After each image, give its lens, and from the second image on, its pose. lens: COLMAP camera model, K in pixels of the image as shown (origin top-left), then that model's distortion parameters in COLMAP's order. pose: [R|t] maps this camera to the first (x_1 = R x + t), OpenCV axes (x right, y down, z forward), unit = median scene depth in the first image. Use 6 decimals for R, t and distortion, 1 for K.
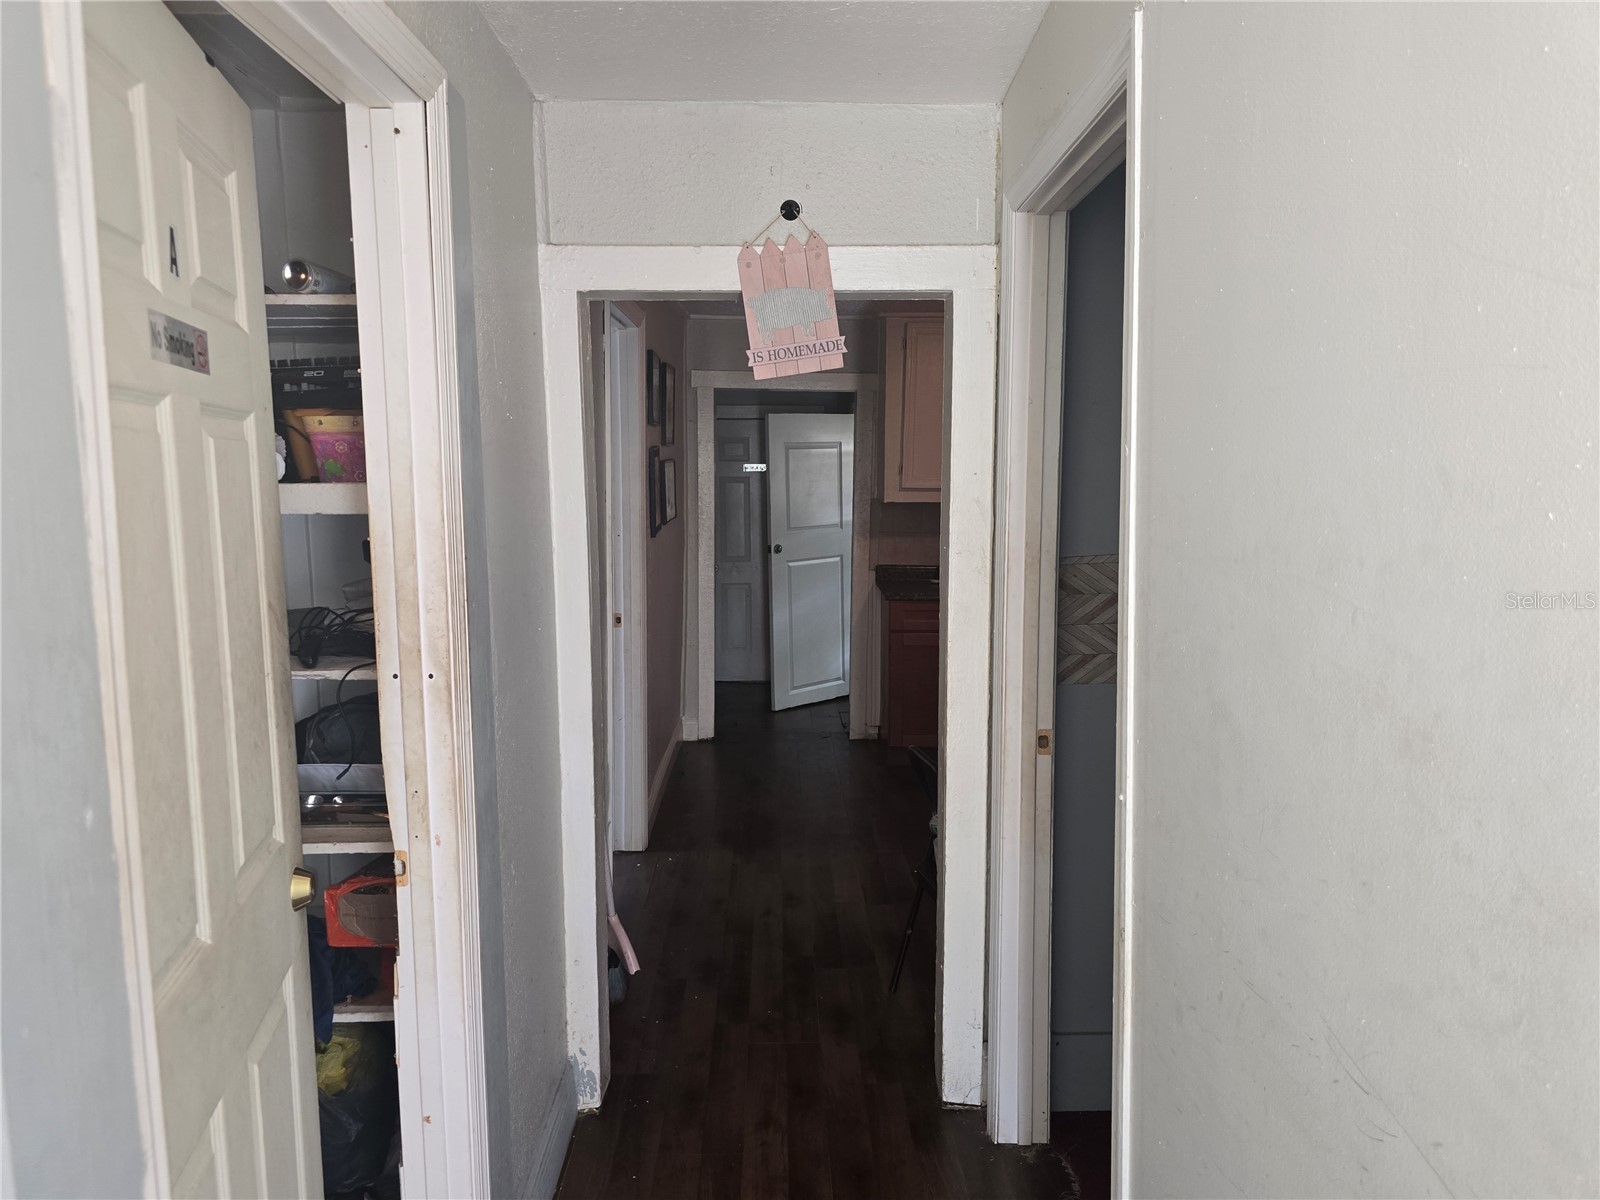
lens RADIAL K [[1102.3, 0, 811.9], [0, 1102.3, 611.9], [0, 0, 1]] dist [0.056005, -0.057208]
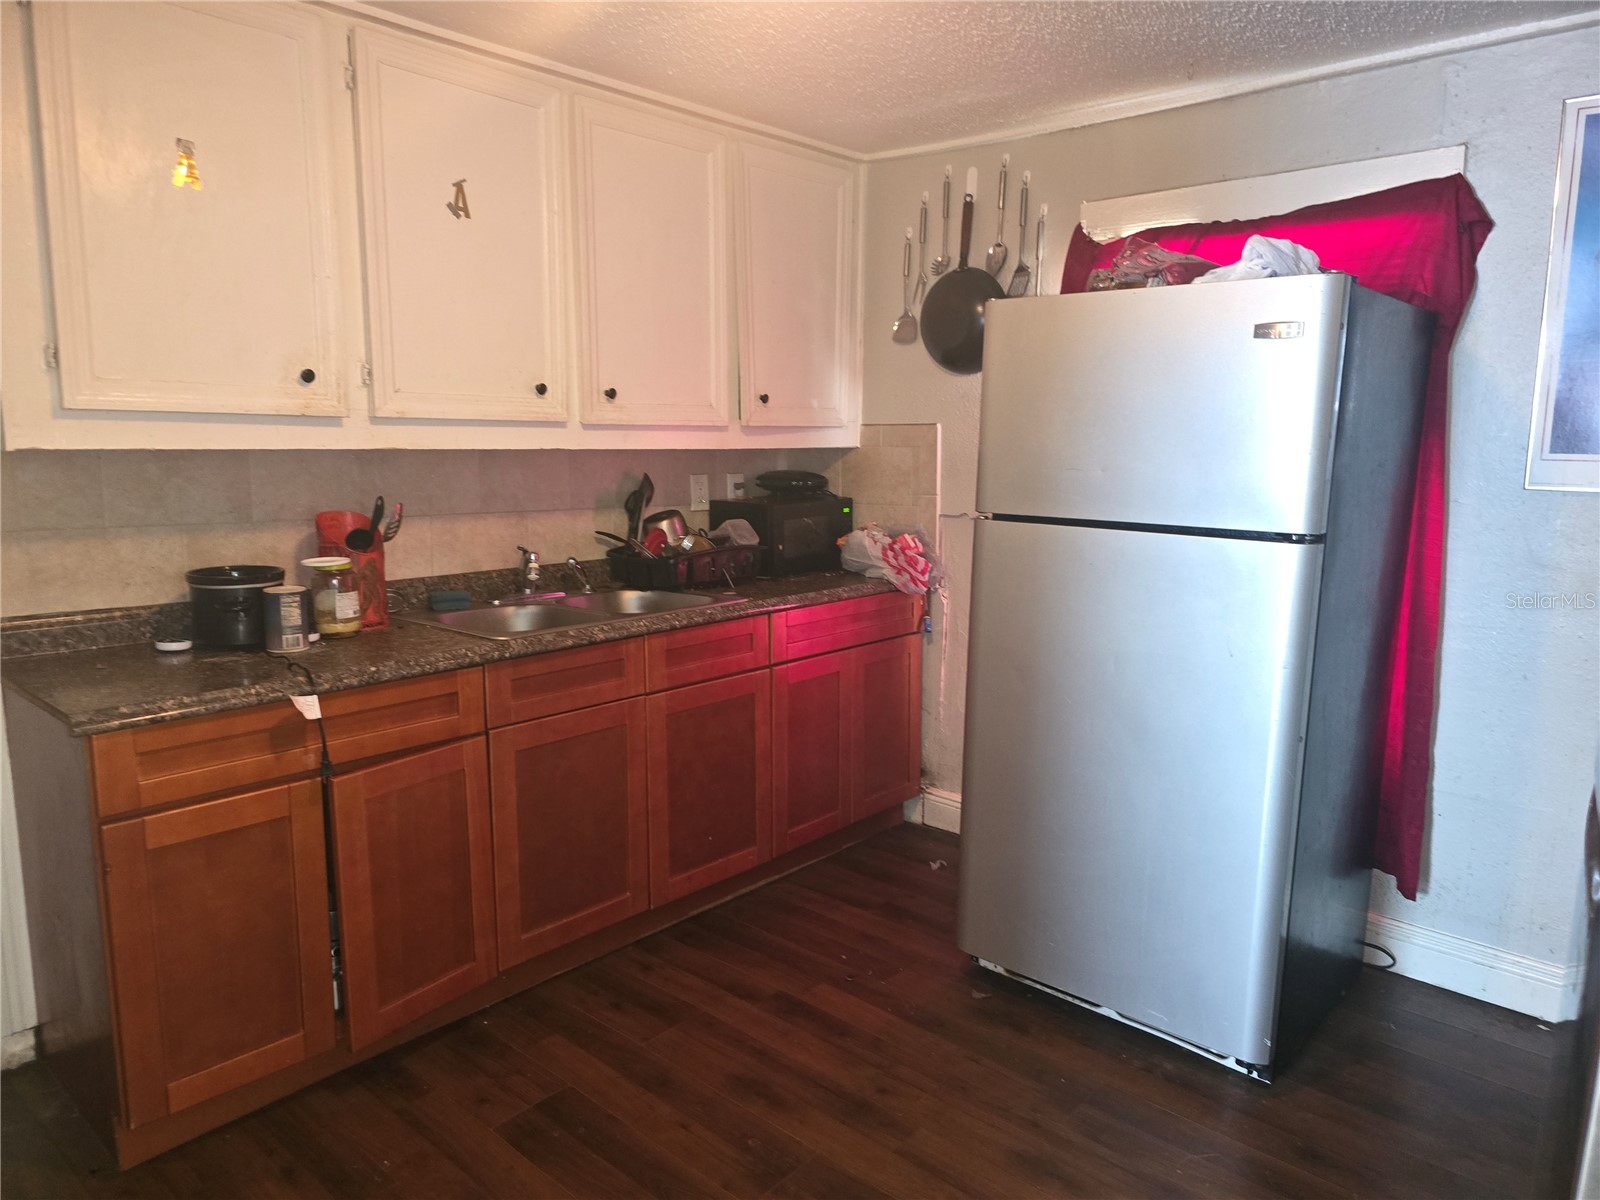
lens RADIAL K [[1102.3, 0, 815.7], [0, 1102.3, 600.1], [0, 0, 1]] dist [0.056005, -0.057208]
pose [[0.685191, -0.111483, 0.719781, -0.015074], [0.090242, 0.993597, 0.067987, -0.041190], [-0.722751, 0.018371, 0.690864, 0.441354]]
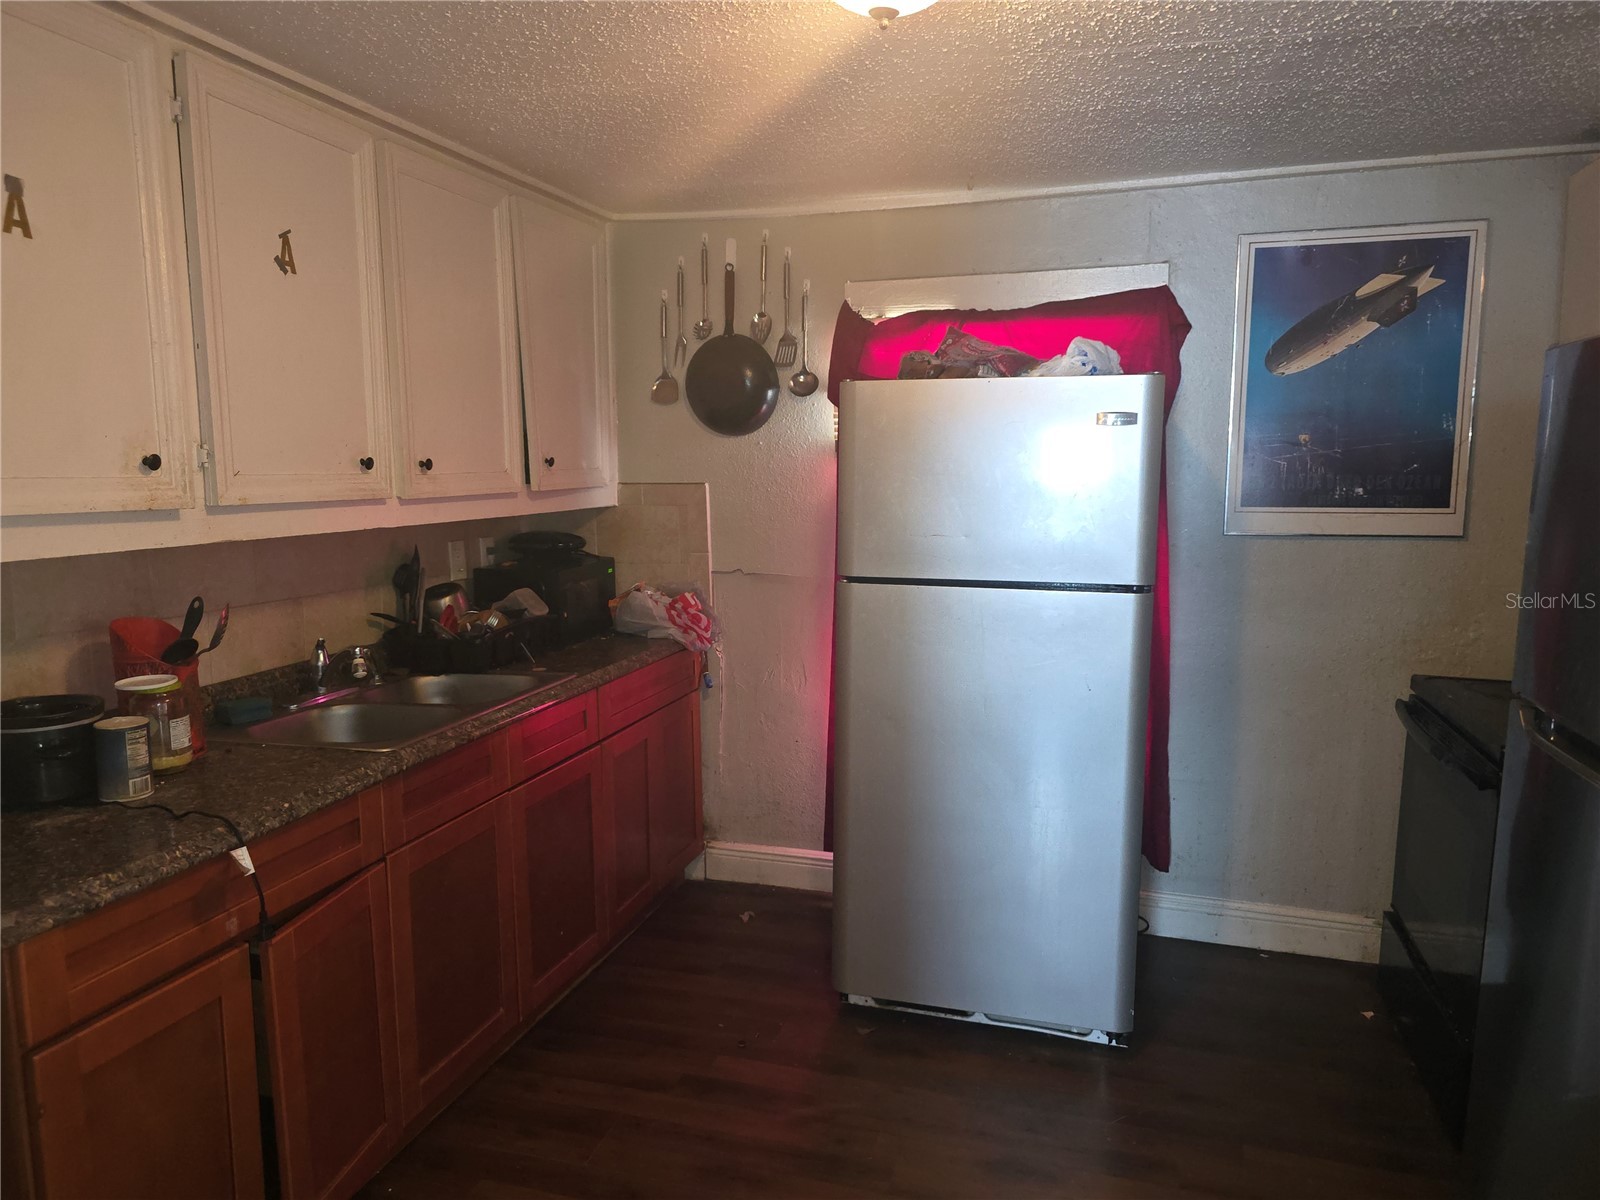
lens RADIAL K [[1102.3, 0, 839.3], [0, 1102.3, 605.1], [0, 0, 1]] dist [0.056005, -0.057208]
pose [[0.313822, -0.130226, 0.940509, -0.080104], [0.128301, 0.987281, 0.093891, -0.067134], [-0.940773, 0.091203, 0.326539, 0.530117]]
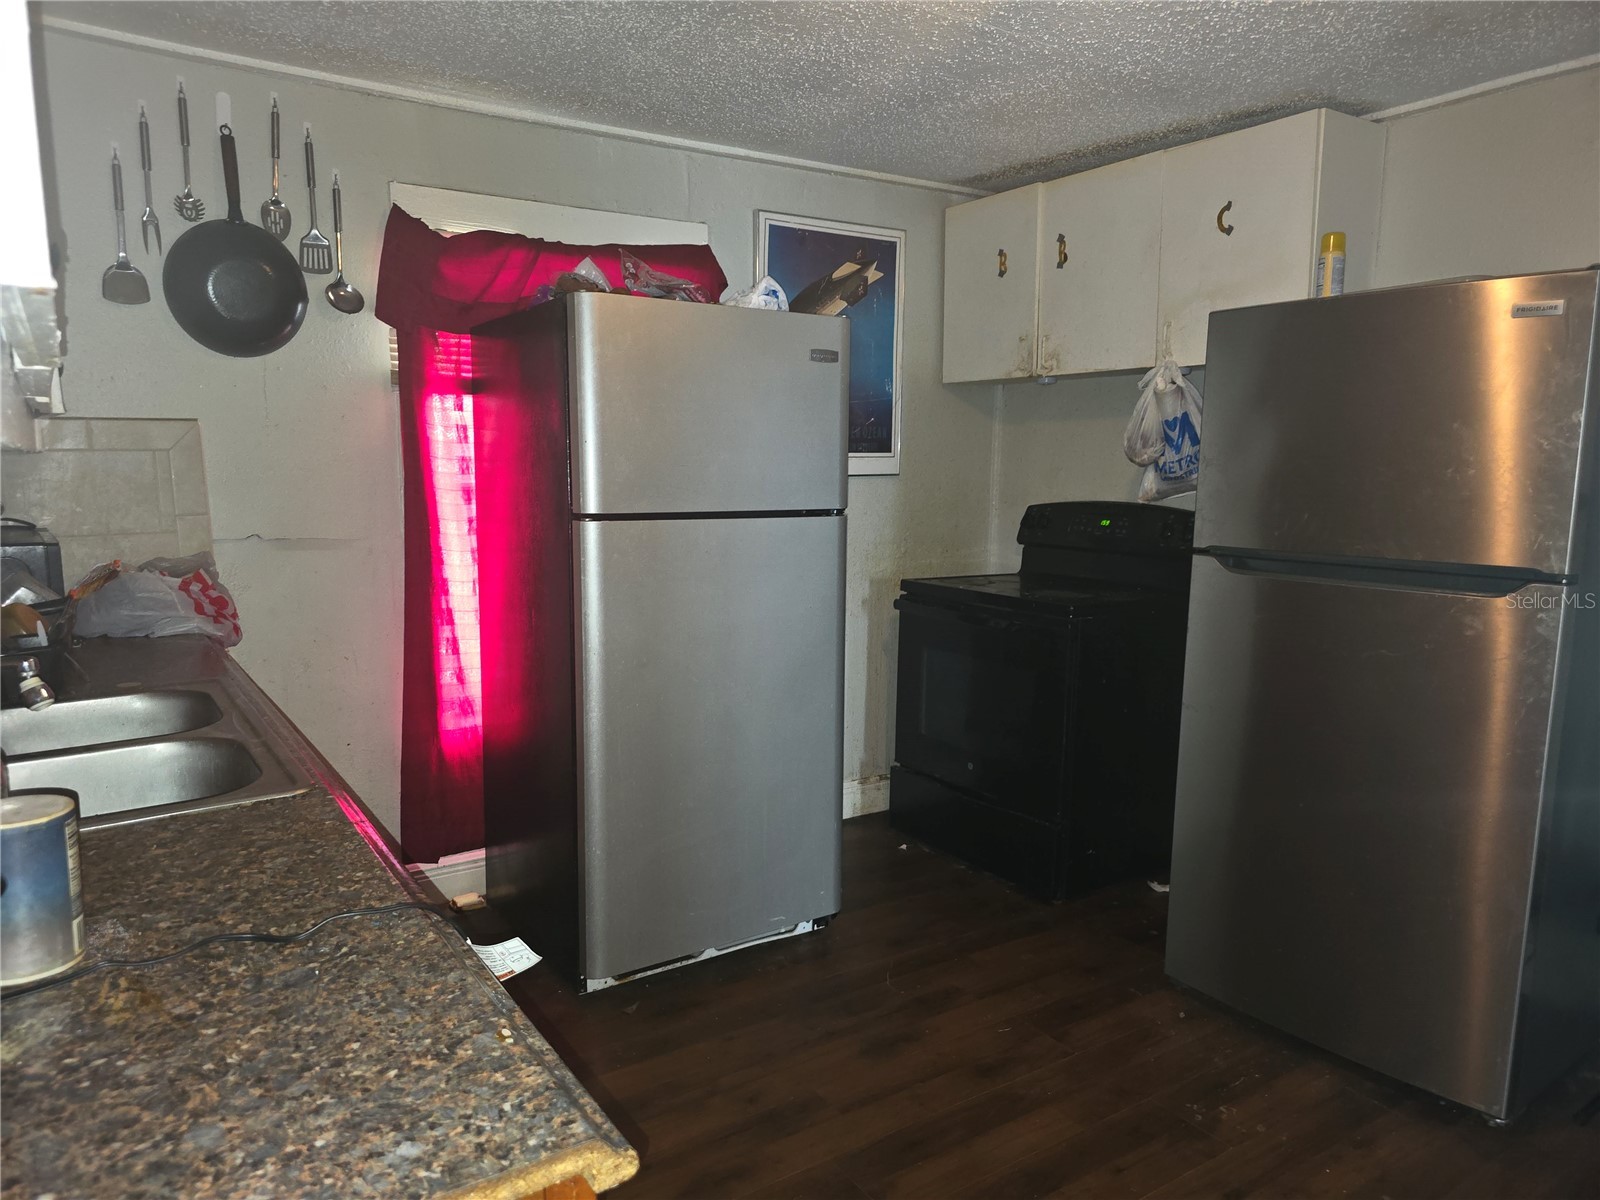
lens RADIAL K [[1102.3, 0, 773.7], [0, 1102.3, 610.7], [0, 0, 1]] dist [0.056005, -0.057208]
pose [[-0.535475, -0.124974, 0.835254, -0.037139], [0.104455, 0.971597, 0.212340, -0.080599], [-0.838067, 0.200949, -0.507211, 0.804683]]
